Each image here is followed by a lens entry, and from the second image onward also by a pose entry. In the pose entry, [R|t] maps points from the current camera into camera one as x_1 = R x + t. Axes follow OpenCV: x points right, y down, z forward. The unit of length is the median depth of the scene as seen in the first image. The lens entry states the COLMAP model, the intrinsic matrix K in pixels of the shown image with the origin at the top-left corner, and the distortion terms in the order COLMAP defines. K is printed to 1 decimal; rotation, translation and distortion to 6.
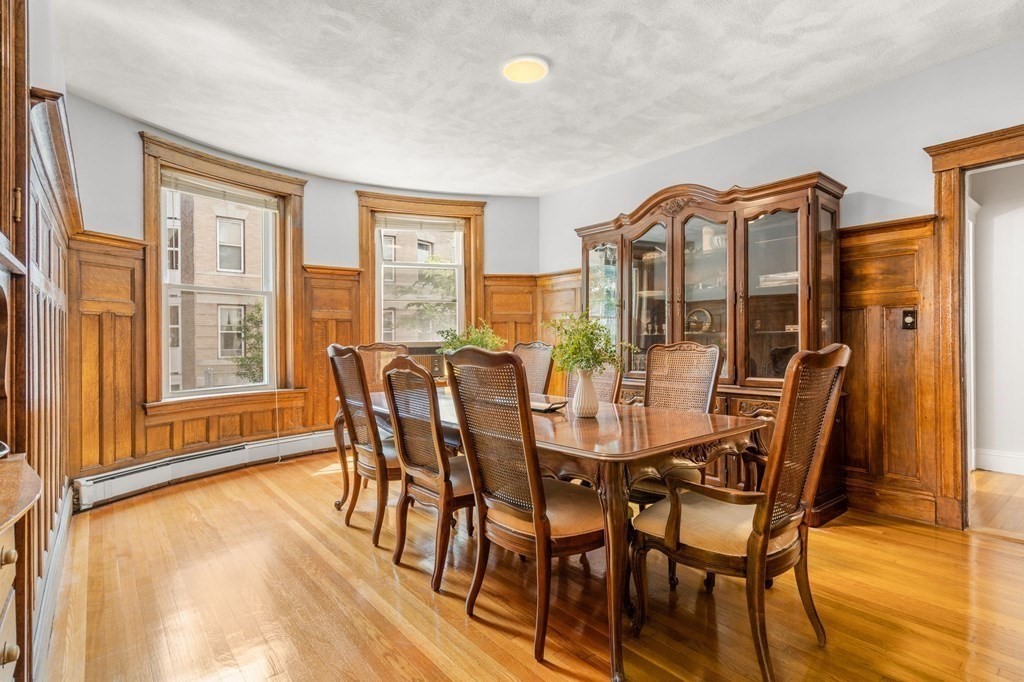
lens RADIAL K [[473.9, 0, 512.5], [0, 473.9, 334.5], [0, 0, 1]] dist [-0.000498, 0.000628]
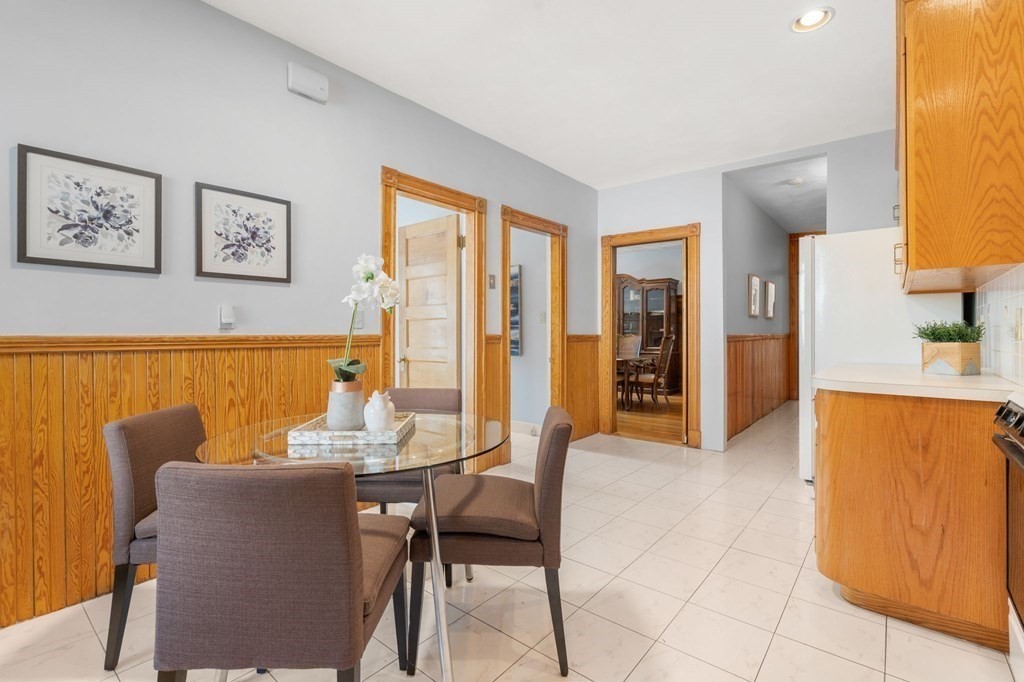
lens RADIAL K [[463.5, 0, 509.3], [0, 463.5, 336.2], [0, 0, 1]] dist [0.000906, 0.000397]
pose [[0.974728, 0.001509, 0.223389, -0.920251], [-0.003232, 0.999968, 0.007351, 0.006615], [-0.223371, -0.007887, 0.974702, -1.502178]]
